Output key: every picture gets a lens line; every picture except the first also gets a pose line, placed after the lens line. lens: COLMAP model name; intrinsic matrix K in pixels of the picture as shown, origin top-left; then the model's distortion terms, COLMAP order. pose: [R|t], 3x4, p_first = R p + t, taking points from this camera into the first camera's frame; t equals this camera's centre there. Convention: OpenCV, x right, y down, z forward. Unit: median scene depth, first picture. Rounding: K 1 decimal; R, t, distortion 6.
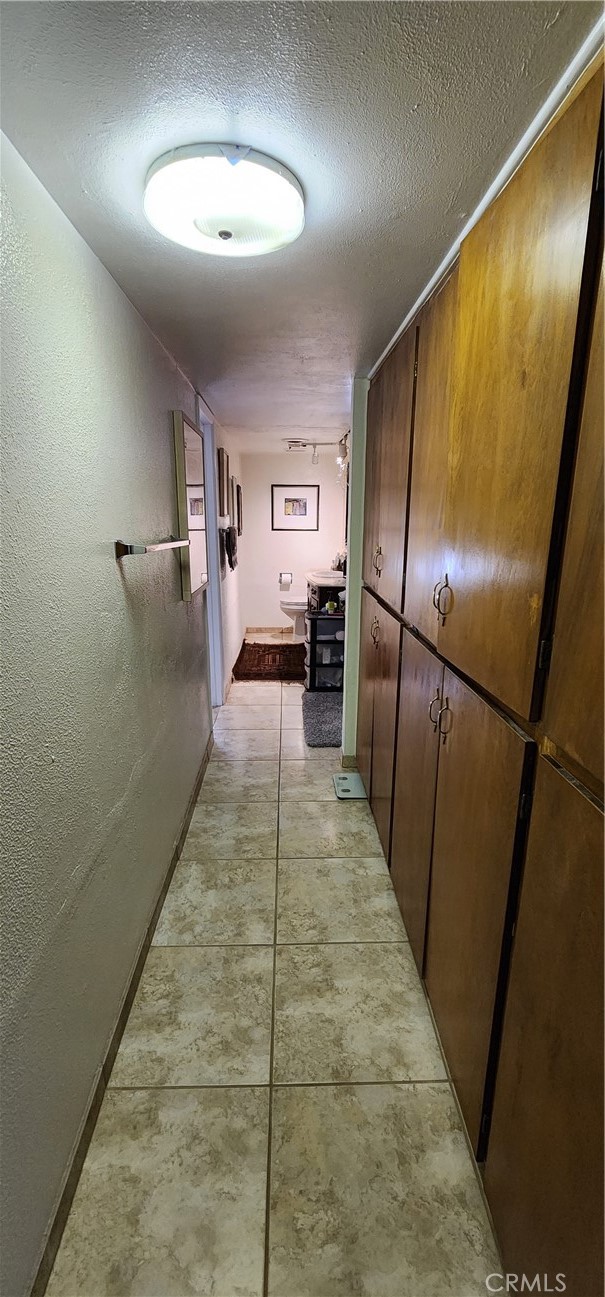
lens RADIAL K [[527.1, 0, 301.2], [0, 527.1, 646.9], [0, 0, 1]] dist [0.000496, -0.000047]
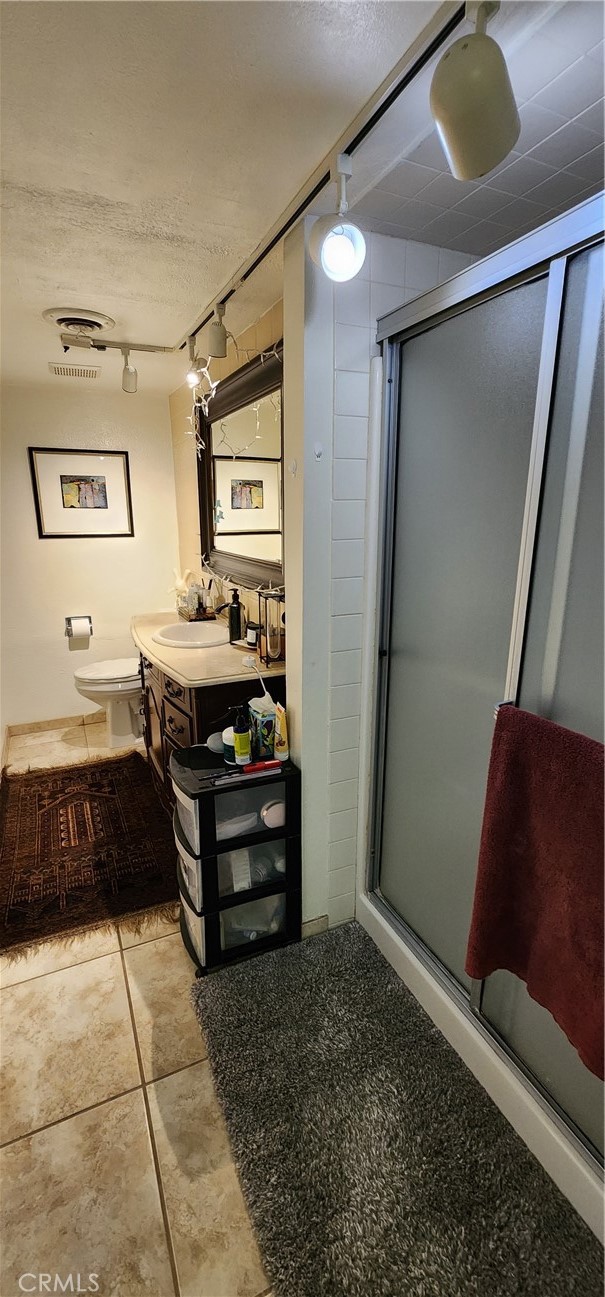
lens RADIAL K [[527.1, 0, 301.4], [0, 527.1, 650.7], [0, 0, 1]] dist [0.000496, -0.000047]
pose [[0.919342, -0.107813, 0.378401, -0.032085], [0.102251, 0.994149, 0.034826, -0.119956], [-0.379942, 0.006675, 0.924986, 0.496331]]
